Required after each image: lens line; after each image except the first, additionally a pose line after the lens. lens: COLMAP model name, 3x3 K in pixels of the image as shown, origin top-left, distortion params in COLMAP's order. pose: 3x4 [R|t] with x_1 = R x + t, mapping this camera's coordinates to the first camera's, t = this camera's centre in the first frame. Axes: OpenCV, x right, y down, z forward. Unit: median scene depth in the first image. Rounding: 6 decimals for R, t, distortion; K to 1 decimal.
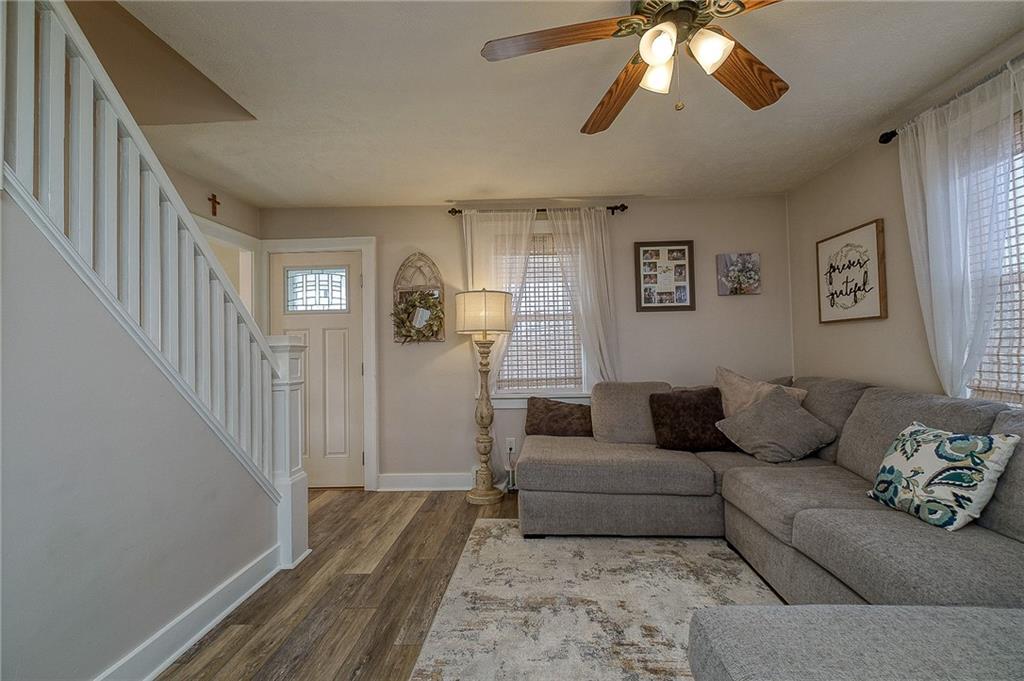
lens RADIAL K [[445.3, 0, 518.1], [0, 445.3, 339.5], [0, 0, 1]] dist [-0.002886, -0.000583]
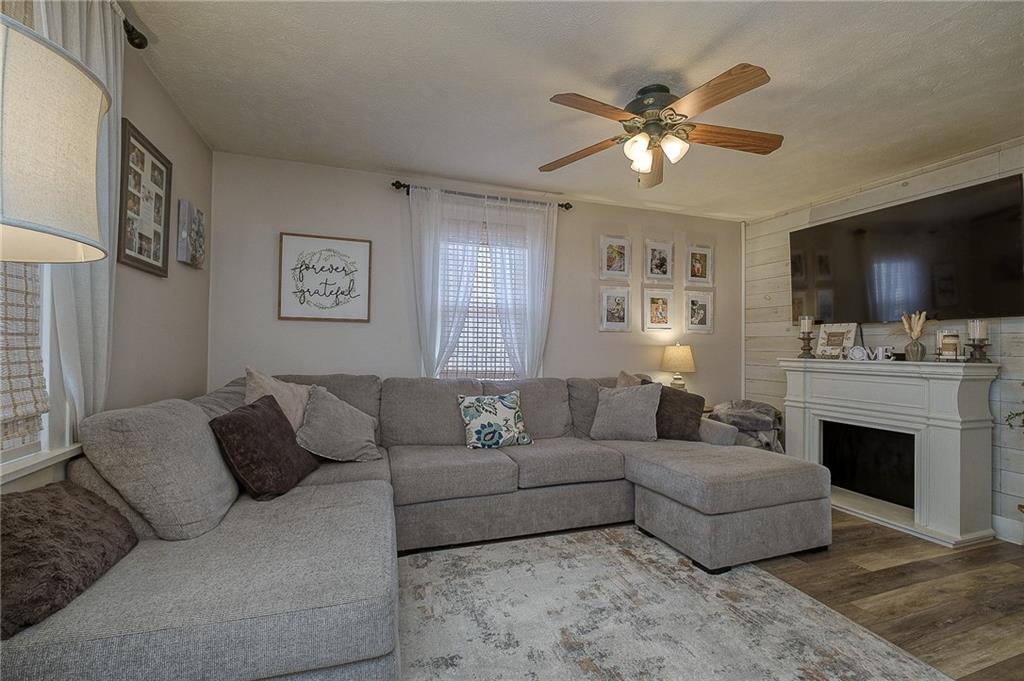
lens RADIAL K [[445.3, 0, 516.1], [0, 445.3, 342.1], [0, 0, 1]] dist [-0.002886, -0.000583]
pose [[-0.372448, 0.028734, 0.927608, -0.500390], [-0.026913, 0.998766, -0.041744, 0.051289], [-0.927663, -0.040513, -0.371215, 1.154797]]
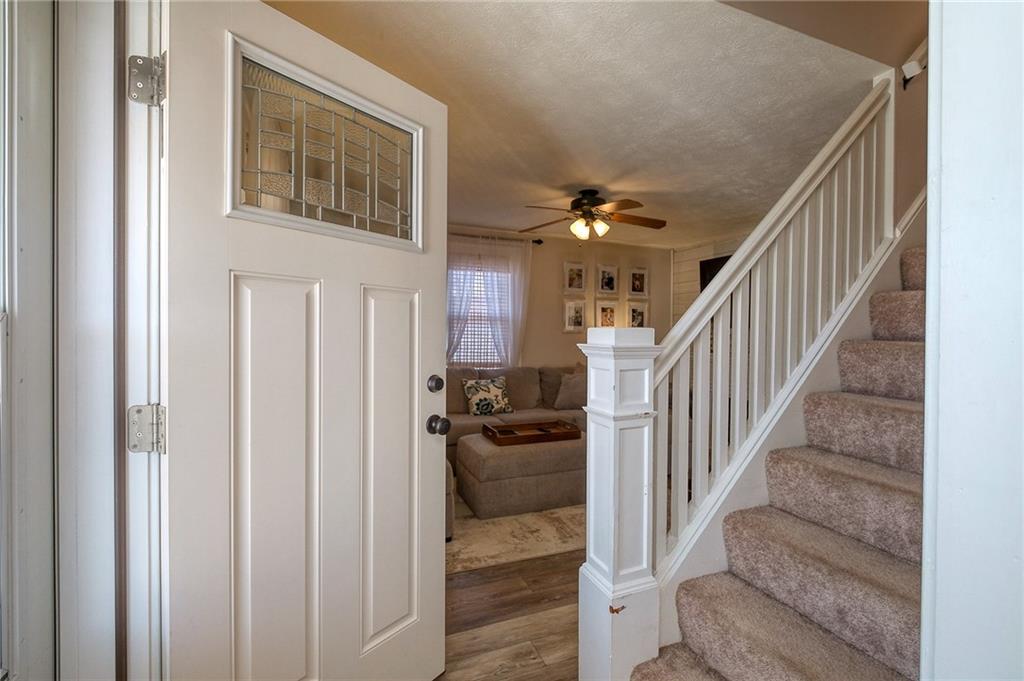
lens RADIAL K [[445.3, 0, 515.0], [0, 445.3, 341.7], [0, 0, 1]] dist [-0.002886, -0.000583]
pose [[-0.411768, 0.006984, 0.911262, -1.013975], [-0.024496, 0.999524, -0.018730, 0.028045], [-0.910959, -0.030035, -0.411401, 1.392465]]
